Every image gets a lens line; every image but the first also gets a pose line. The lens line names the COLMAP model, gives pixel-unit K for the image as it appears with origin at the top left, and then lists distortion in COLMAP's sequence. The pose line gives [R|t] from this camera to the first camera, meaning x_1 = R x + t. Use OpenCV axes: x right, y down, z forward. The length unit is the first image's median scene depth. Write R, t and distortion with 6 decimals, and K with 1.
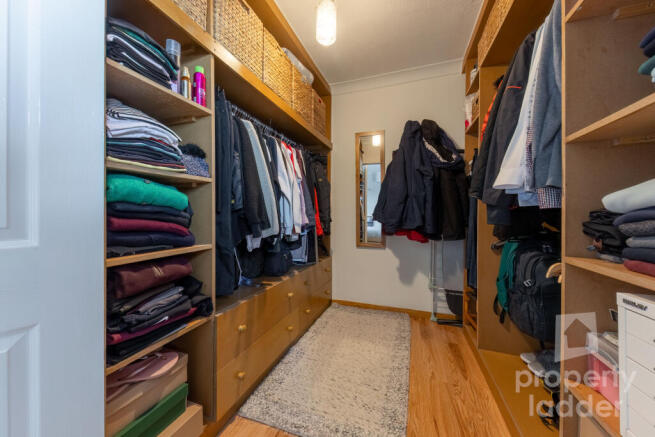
lens RADIAL K [[223.9, 0, 328.7], [0, 223.9, 216.4], [0, 0, 1]] dist [-0.003493, -0.000514]
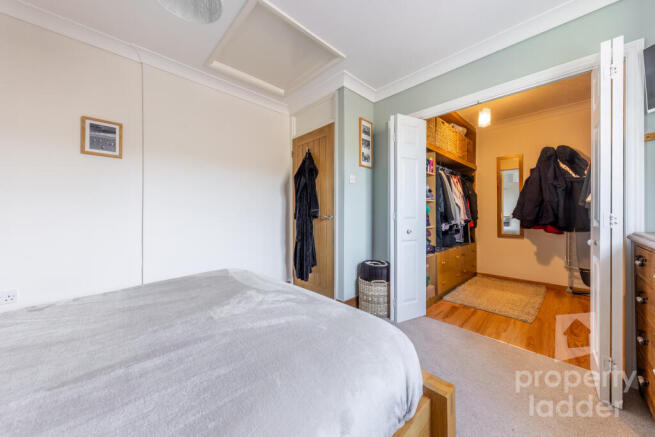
lens RADIAL K [[223.9, 0, 324.9], [0, 223.9, 218.4], [0, 0, 1]] dist [-0.003493, -0.000514]
pose [[0.884217, -0.000197, -0.467076, -0.215131], [0.001489, 0.999996, 0.002397, 0.014809], [0.467074, -0.002814, 0.884214, -0.907923]]
